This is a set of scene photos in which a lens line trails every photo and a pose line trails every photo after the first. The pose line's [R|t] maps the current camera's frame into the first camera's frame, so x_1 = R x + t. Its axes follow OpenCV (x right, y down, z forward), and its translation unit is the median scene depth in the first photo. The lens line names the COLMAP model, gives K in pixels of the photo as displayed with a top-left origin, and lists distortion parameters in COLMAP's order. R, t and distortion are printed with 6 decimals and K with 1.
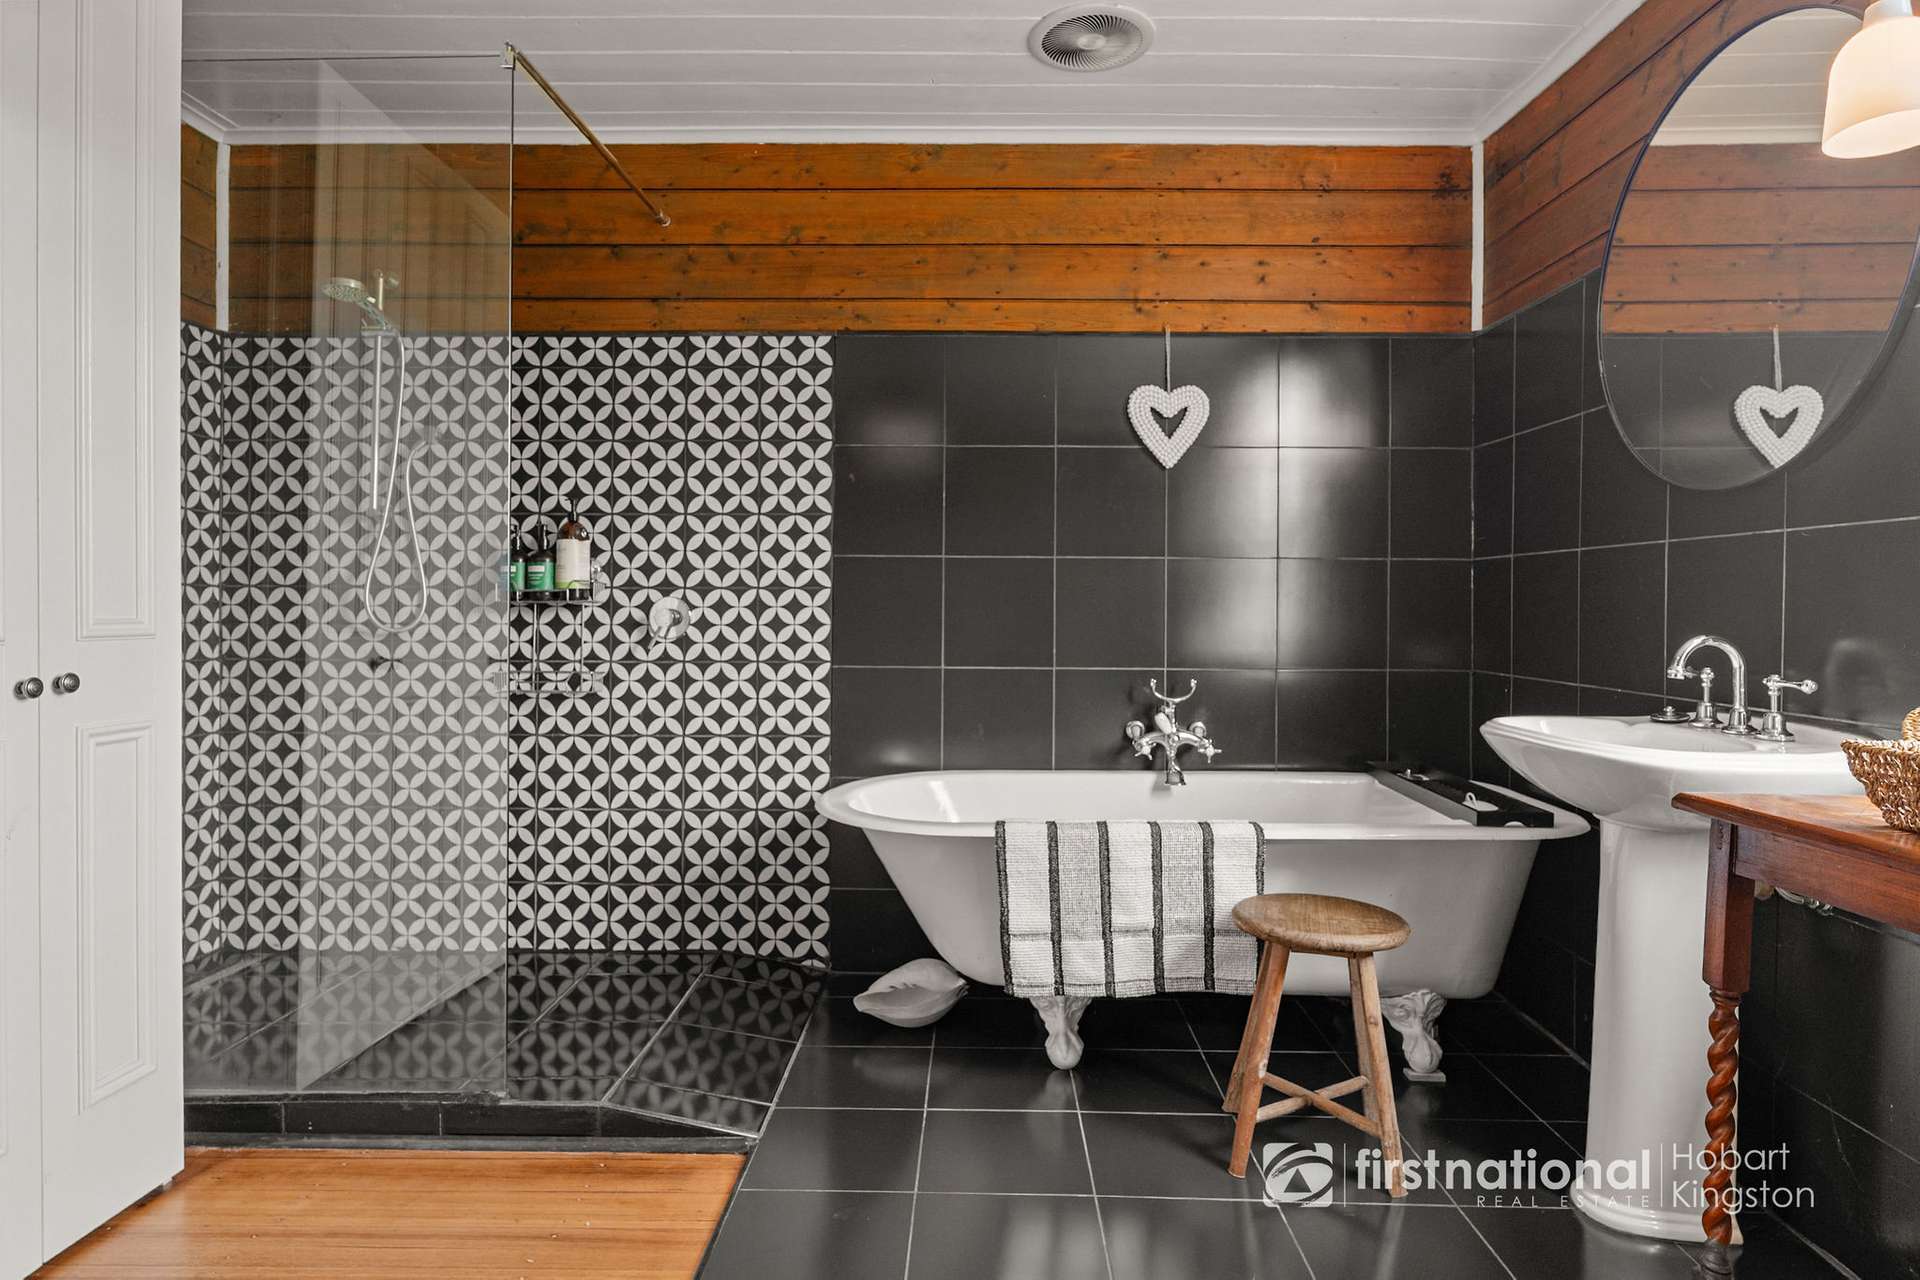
lens RADIAL K [[1056.6, 0, 965.2], [0, 1056.6, 616.2], [0, 0, 1]] dist [-0.004147, 0.000949]
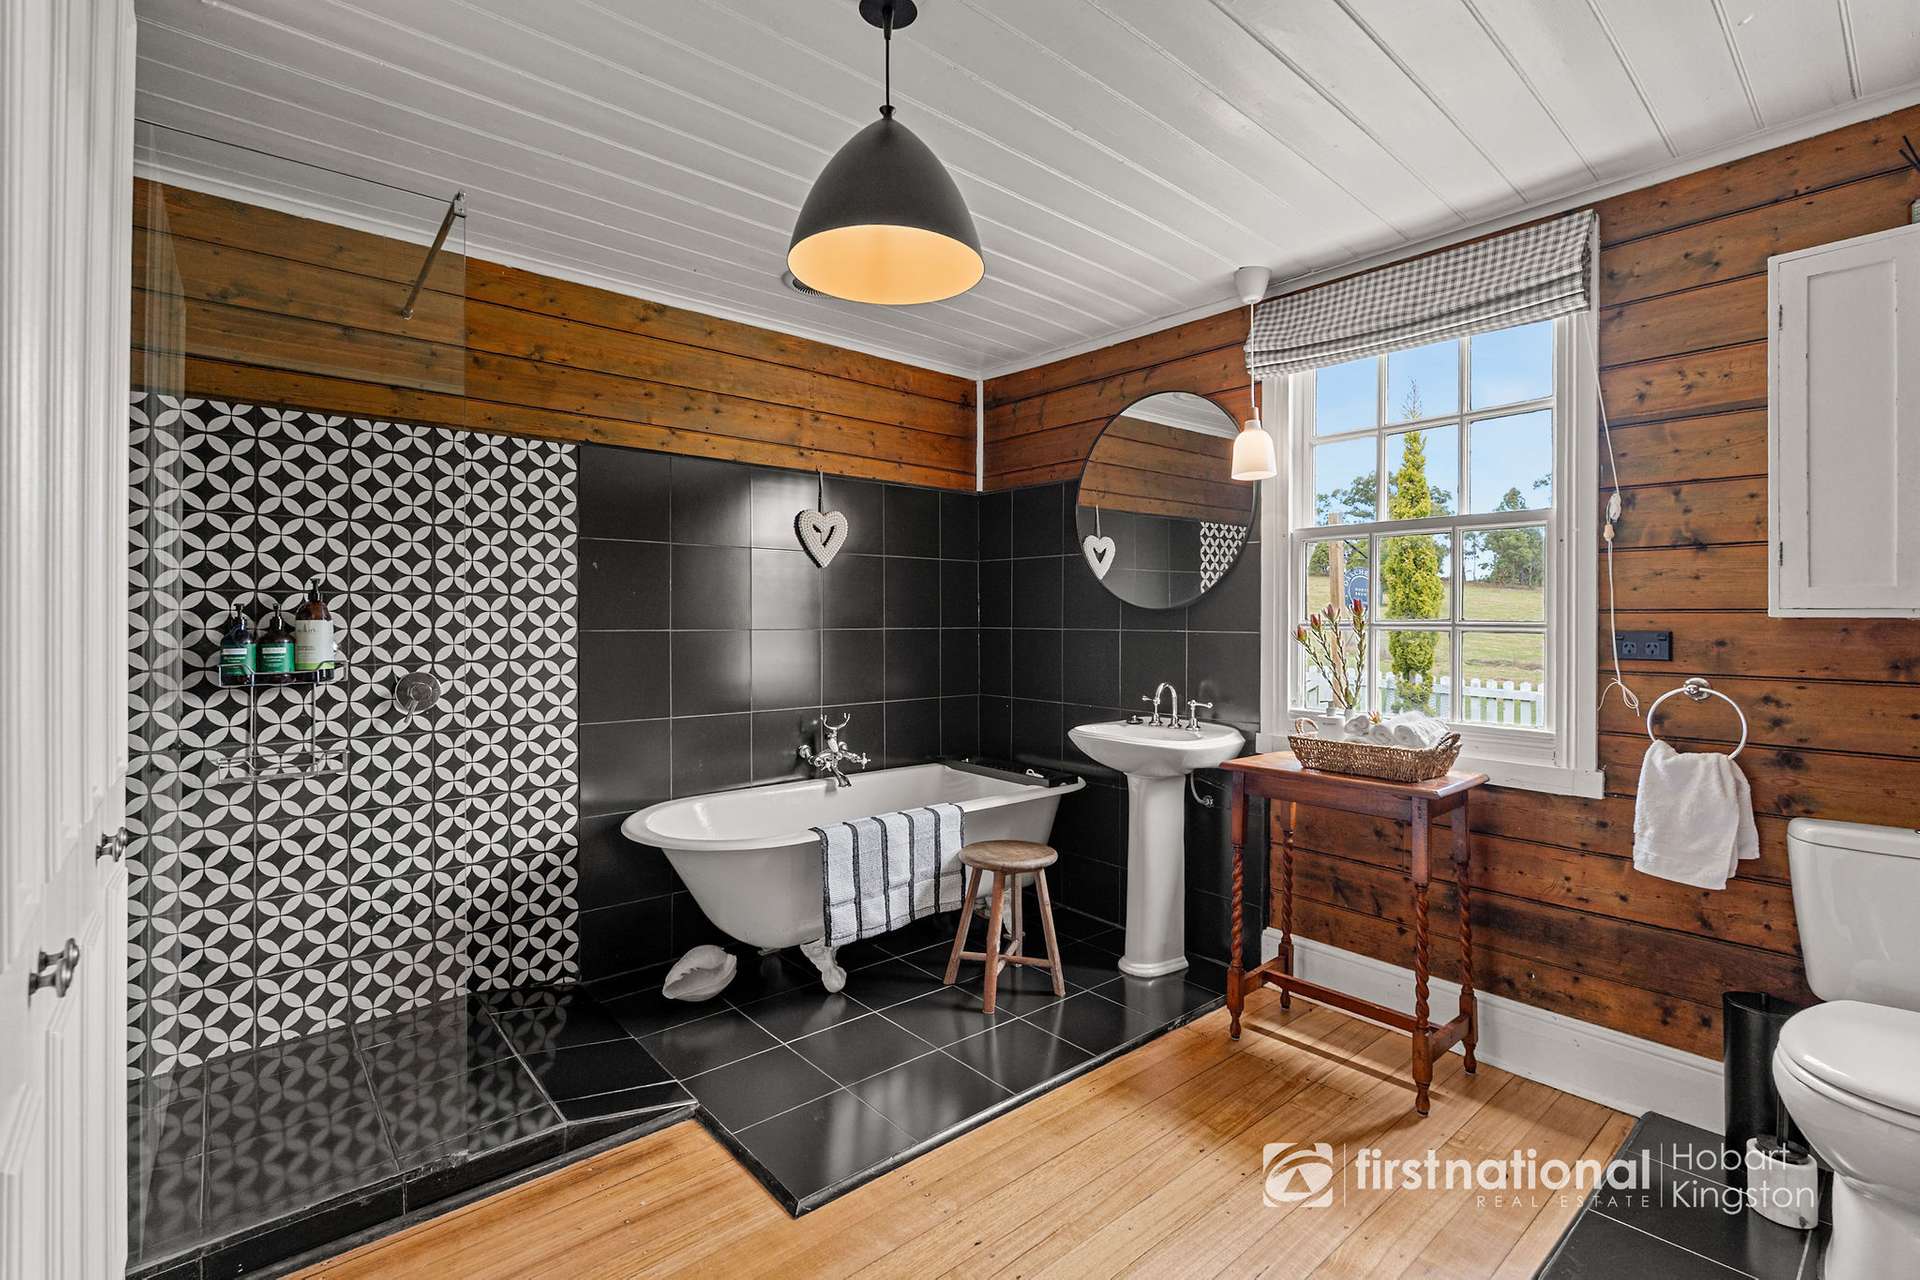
lens RADIAL K [[865.1, 0, 961.0], [0, 865.1, 618.5], [0, 0, 1]] dist [0.001989, 0.000280]
pose [[0.750182, -0.004202, 0.661218, -0.444575], [0.008877, 0.999954, -0.003716, -0.063669], [-0.661172, 0.008657, 0.750185, -0.010929]]
